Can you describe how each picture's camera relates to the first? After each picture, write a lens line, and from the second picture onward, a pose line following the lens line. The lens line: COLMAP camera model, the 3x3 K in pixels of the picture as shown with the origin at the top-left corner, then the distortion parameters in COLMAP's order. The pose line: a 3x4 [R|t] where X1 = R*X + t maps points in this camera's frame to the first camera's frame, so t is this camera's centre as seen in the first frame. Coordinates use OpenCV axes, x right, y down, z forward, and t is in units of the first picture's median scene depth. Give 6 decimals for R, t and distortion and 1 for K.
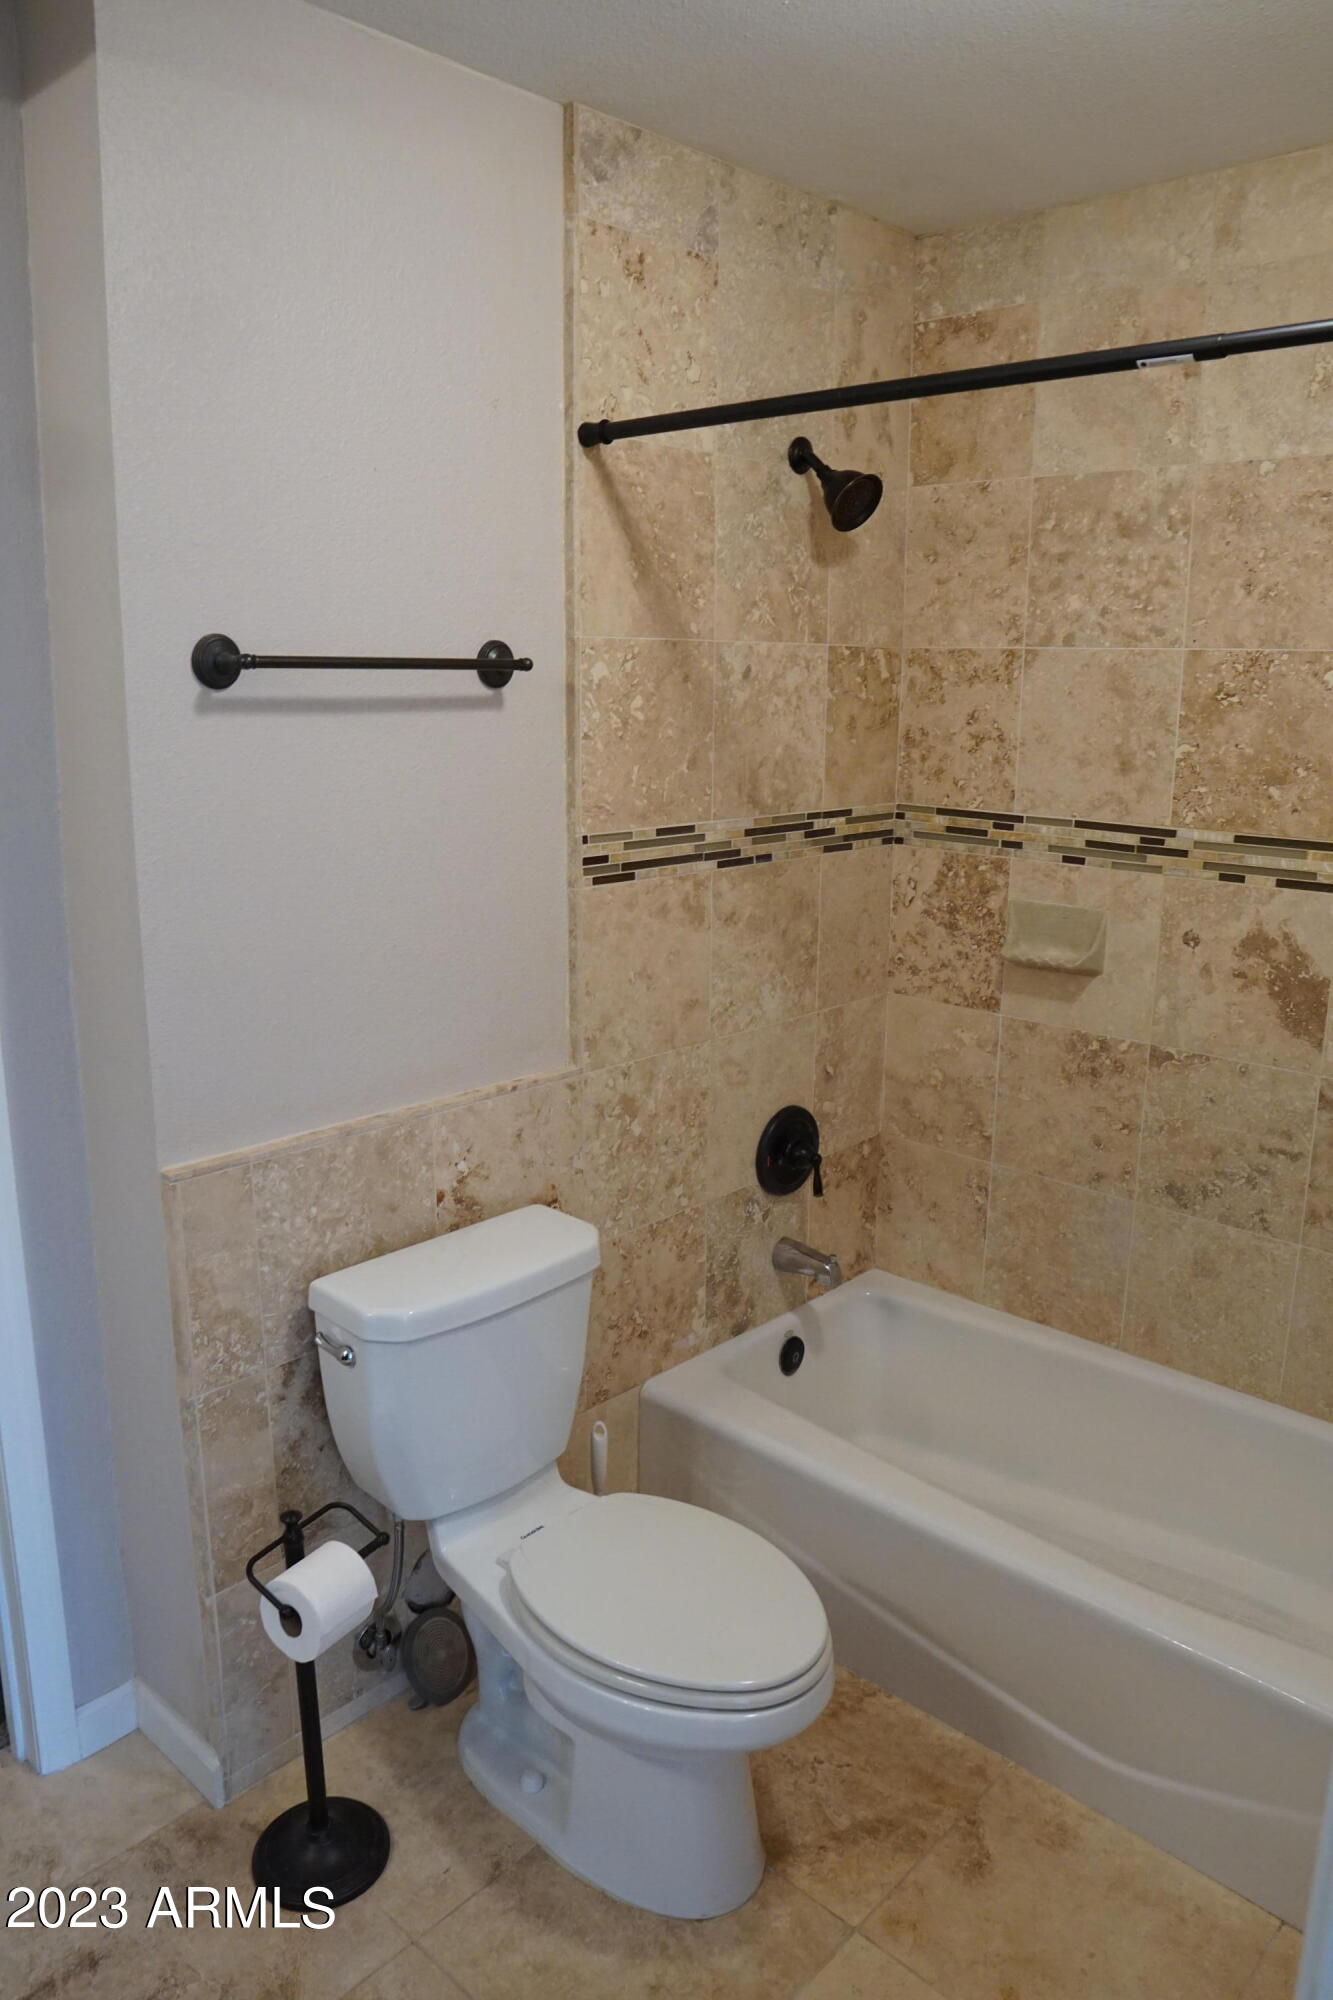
lens RADIAL K [[1407.8, 0, 651.8], [0, 1407.8, 994.4], [0, 0, 1]] dist [-0.109555, 0.071282]
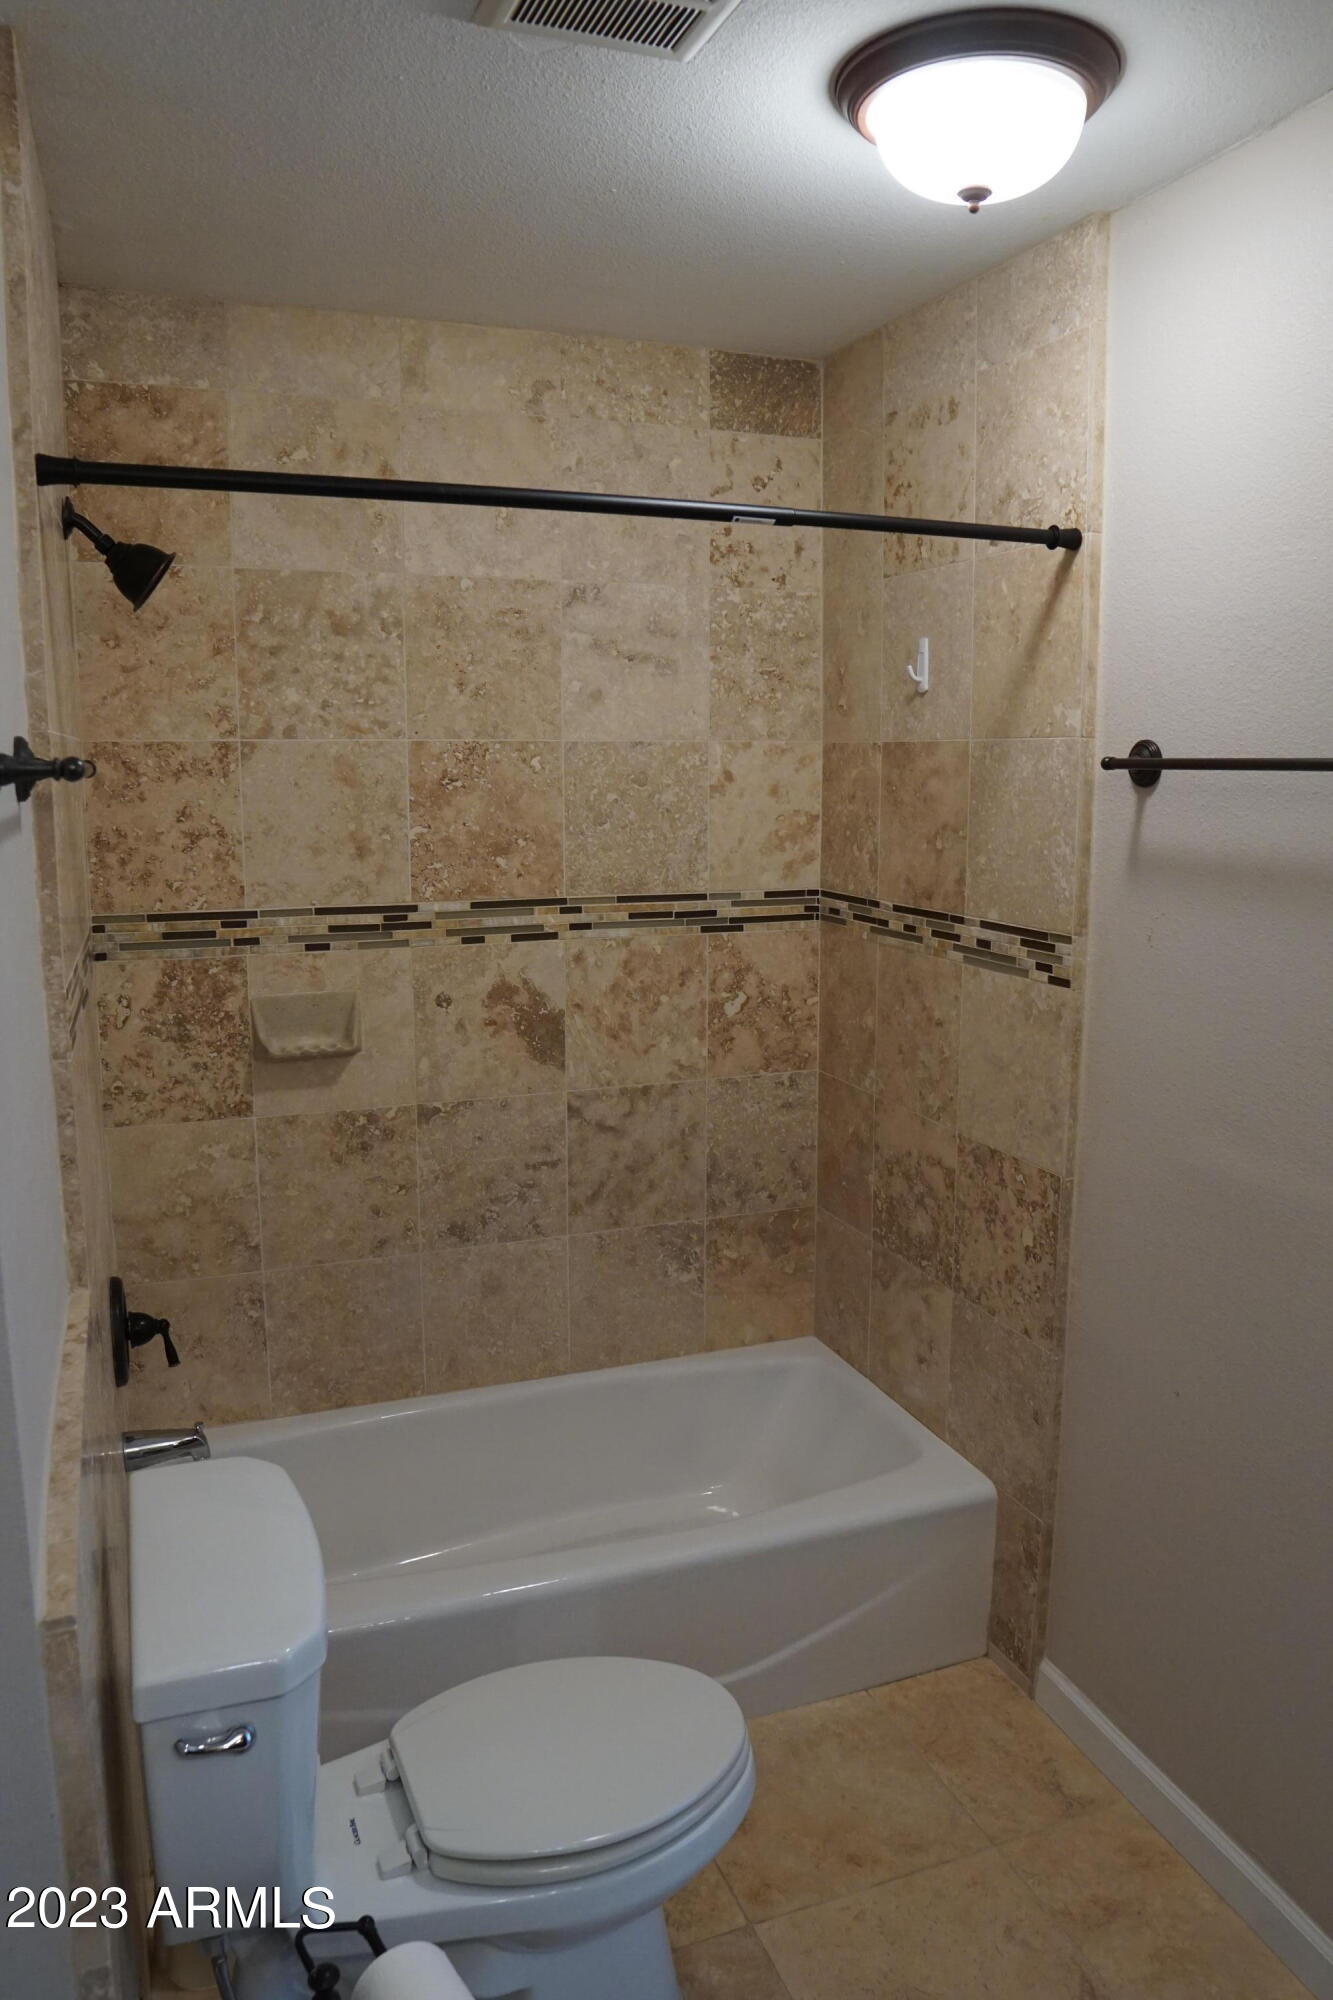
lens RADIAL K [[1407.8, 0, 660.5], [0, 1407.8, 1003.4], [0, 0, 1]] dist [-0.109555, 0.071282]
pose [[0.430273, -0.158437, 0.888686, -0.529207], [0.205224, 0.975867, 0.074617, -0.085611], [-0.879061, 0.150274, 0.452404, 0.343520]]
